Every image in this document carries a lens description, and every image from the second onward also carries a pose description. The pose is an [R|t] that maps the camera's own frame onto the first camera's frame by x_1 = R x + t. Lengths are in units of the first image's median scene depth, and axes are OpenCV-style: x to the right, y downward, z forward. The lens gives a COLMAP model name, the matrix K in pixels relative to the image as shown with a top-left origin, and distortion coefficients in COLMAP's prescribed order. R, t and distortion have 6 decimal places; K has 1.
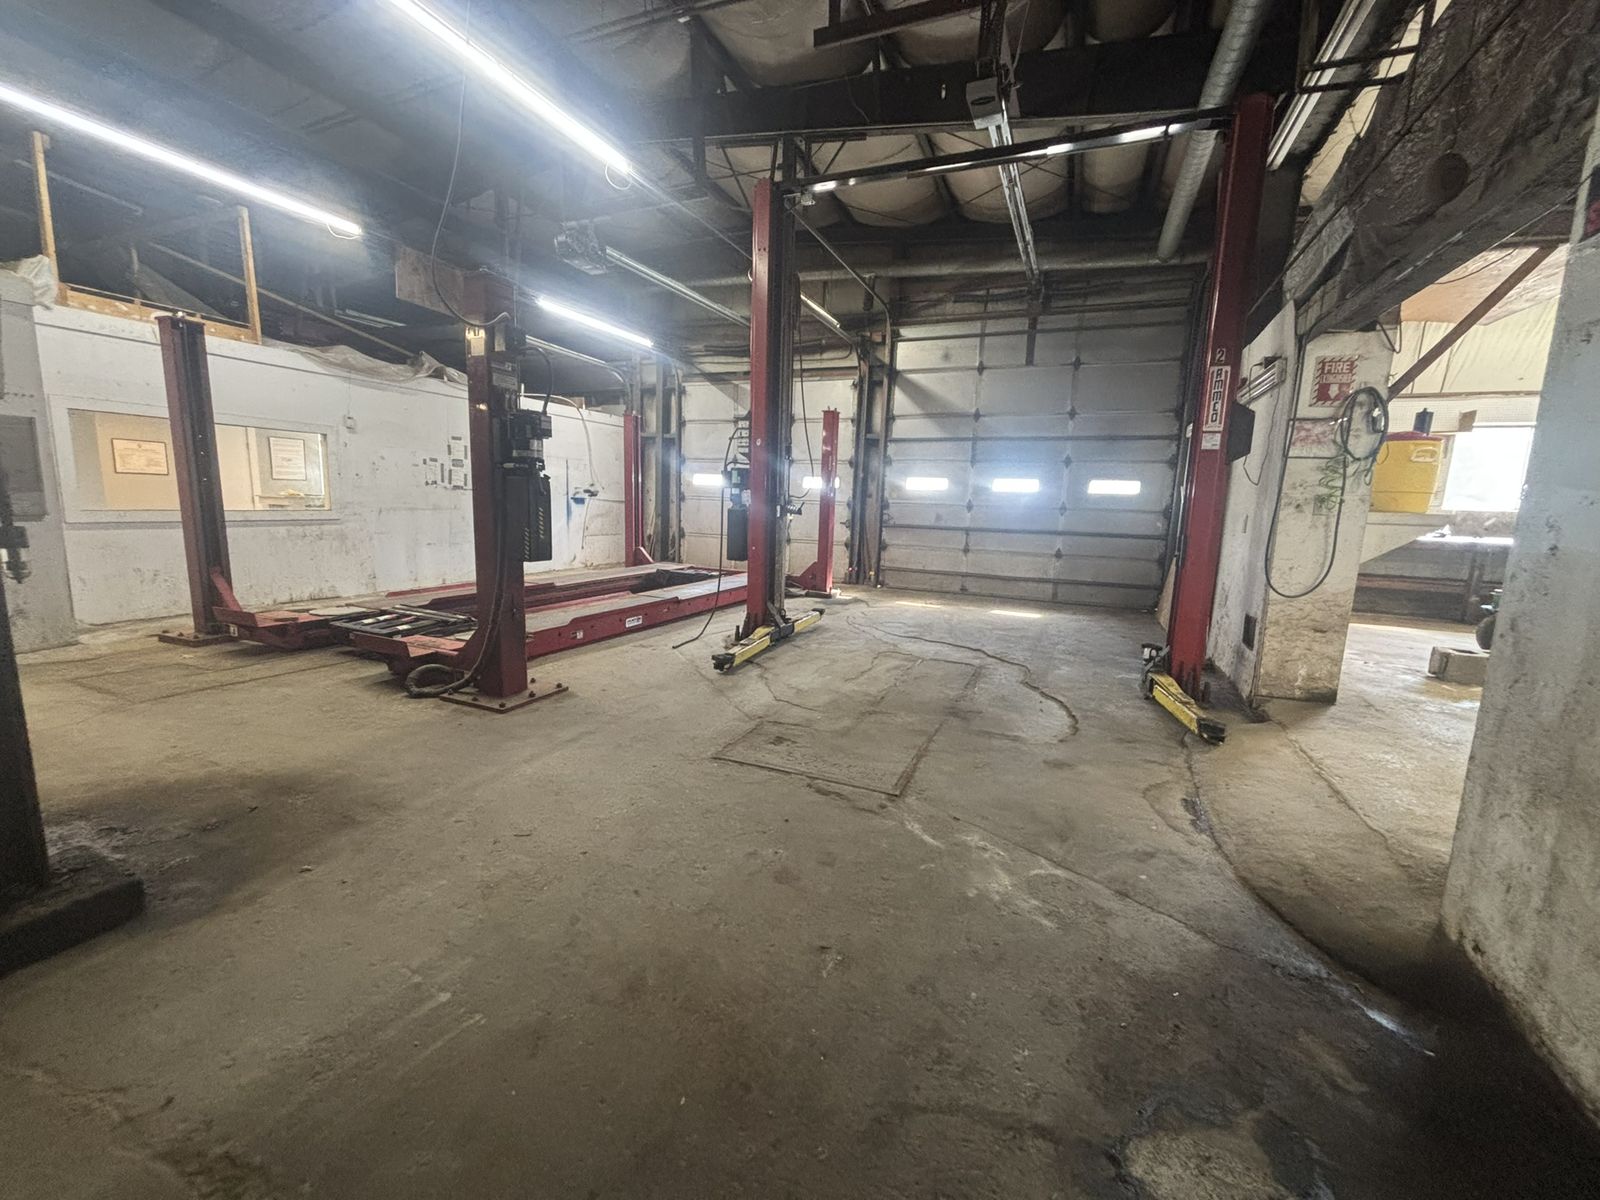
lens RADIAL K [[647.8, 0, 801.5], [0, 647.8, 596.9], [0, 0, 1]] dist [0.000377, 0.000001]
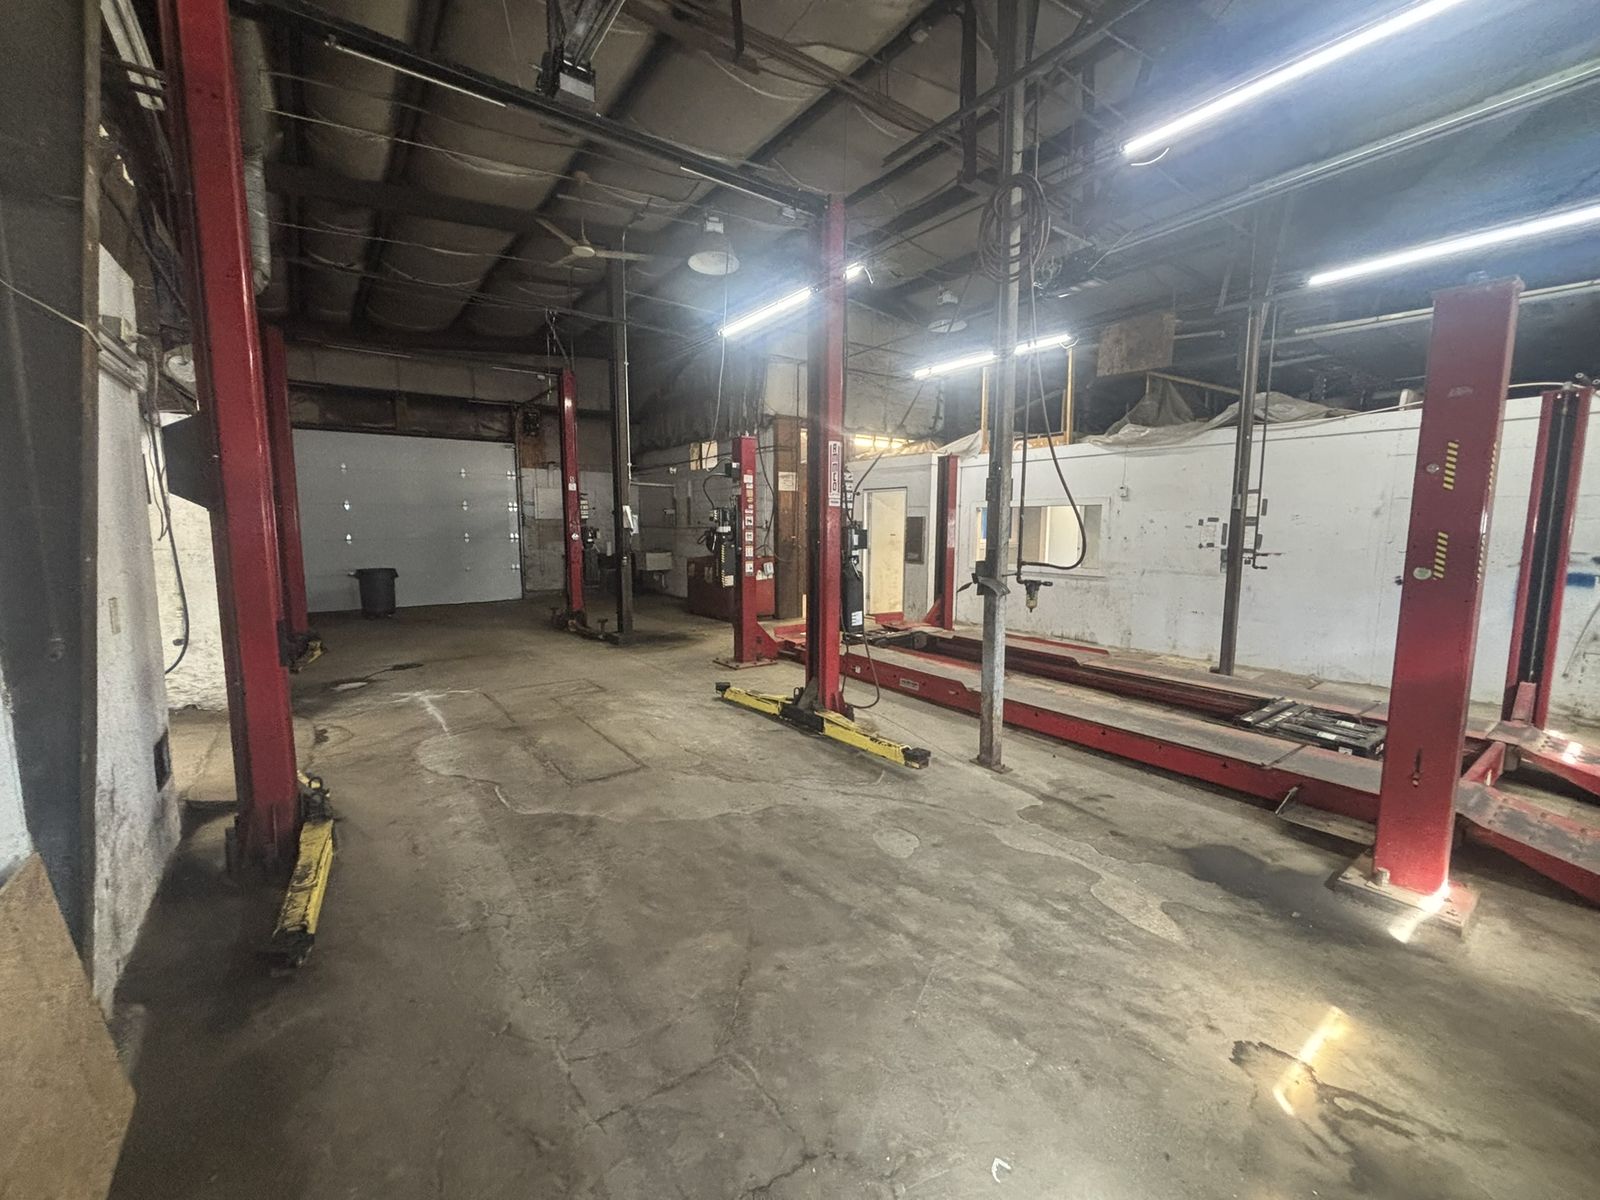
lens RADIAL K [[647.8, 0, 797.3], [0, 647.8, 599.0], [0, 0, 1]] dist [0.000377, 0.000001]
pose [[-0.505626, 0.066378, -0.860195, 0.583153], [-0.150315, 0.975009, 0.163594, -0.197137], [0.849557, 0.212018, -0.483013, 1.154667]]
